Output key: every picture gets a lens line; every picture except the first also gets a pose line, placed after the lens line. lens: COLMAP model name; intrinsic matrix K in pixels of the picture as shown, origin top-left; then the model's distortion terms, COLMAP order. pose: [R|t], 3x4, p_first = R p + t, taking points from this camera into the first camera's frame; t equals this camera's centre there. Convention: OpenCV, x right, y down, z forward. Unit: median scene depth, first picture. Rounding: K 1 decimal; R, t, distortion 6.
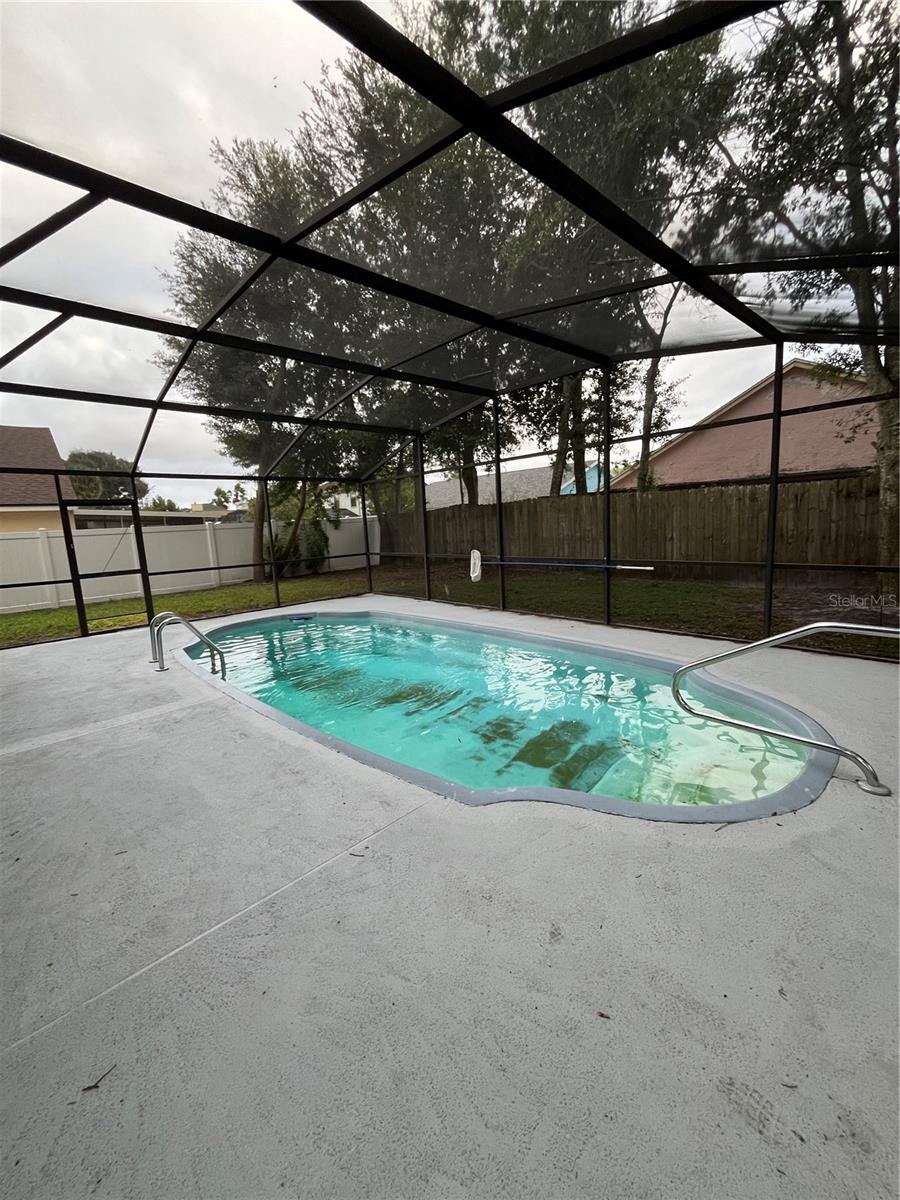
lens RADIAL K [[485.3, 0, 449.3], [0, 485.3, 598.3], [0, 0, 1]] dist [-0.000844, -0.000010]
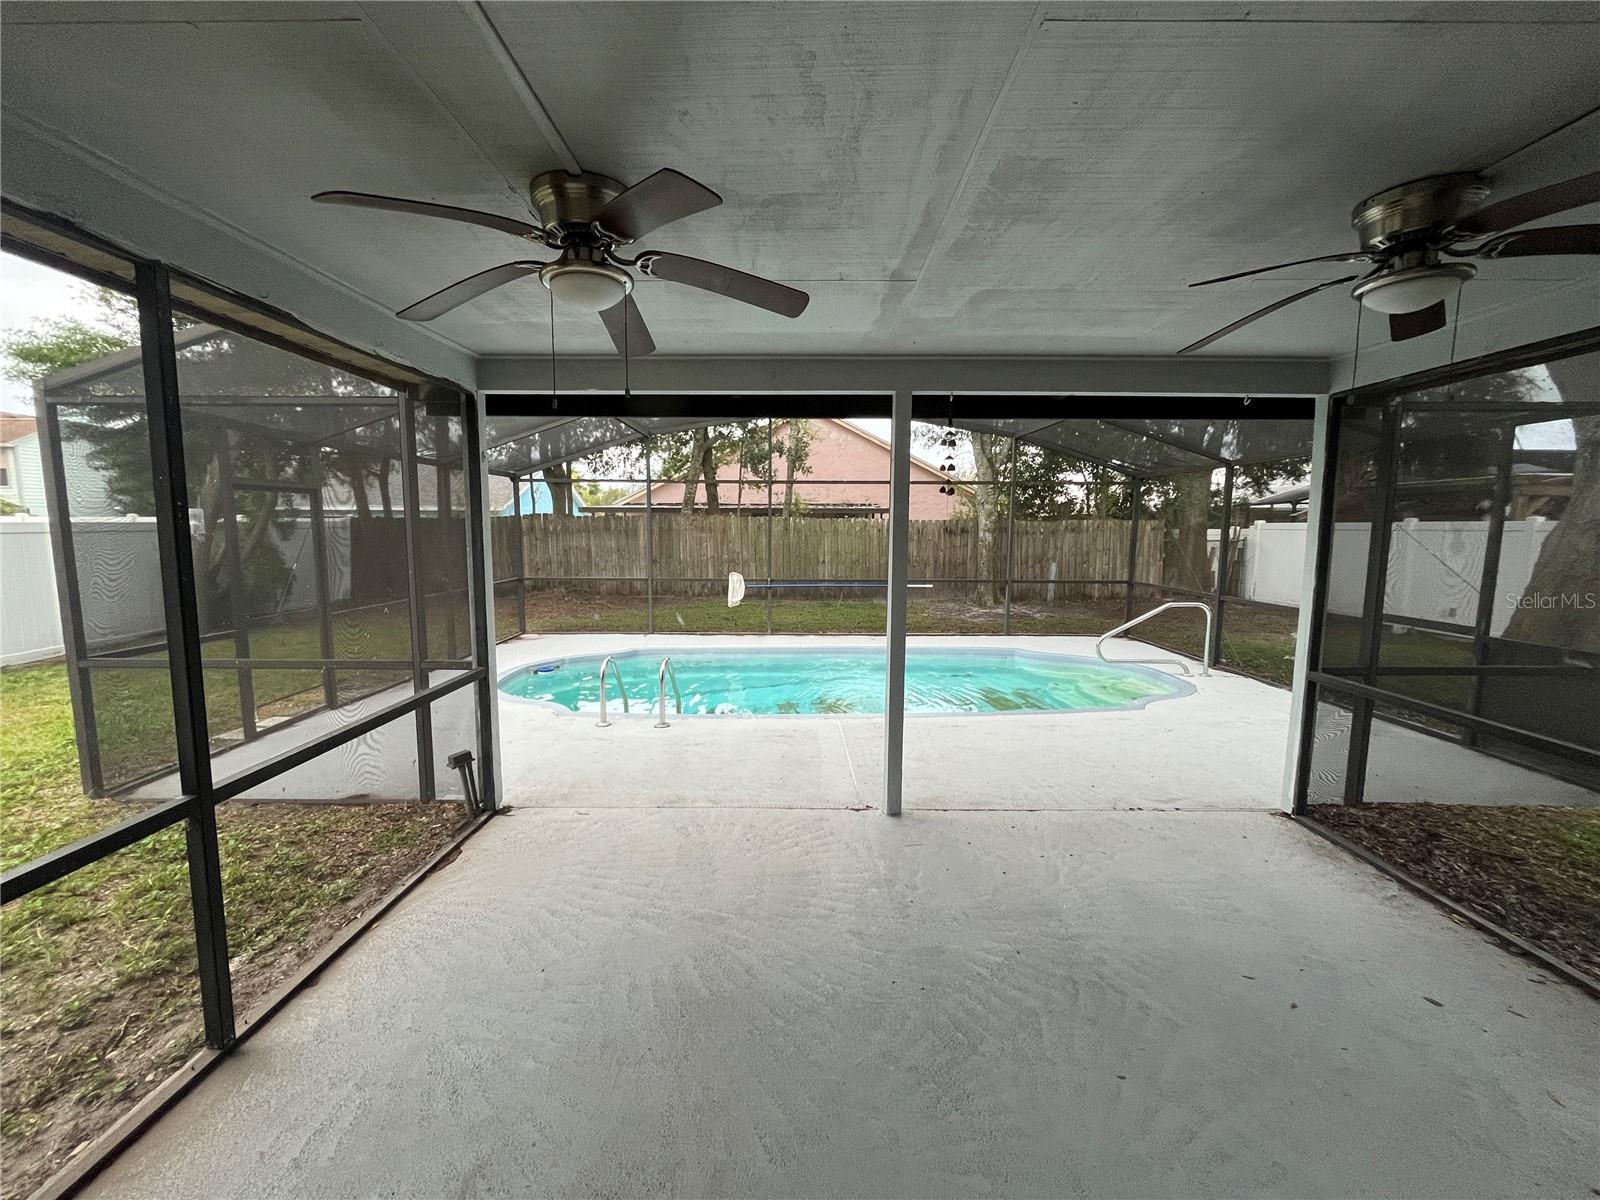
lens RADIAL K [[647.0, 0, 796.3], [0, 647.0, 597.8], [0, 0, 1]] dist [-0.000844, -0.000010]
pose [[0.678118, -0.031728, 0.734268, -0.763301], [0.080046, 0.996313, -0.030874, -0.004465], [-0.730581, 0.079711, 0.678157, 0.084652]]
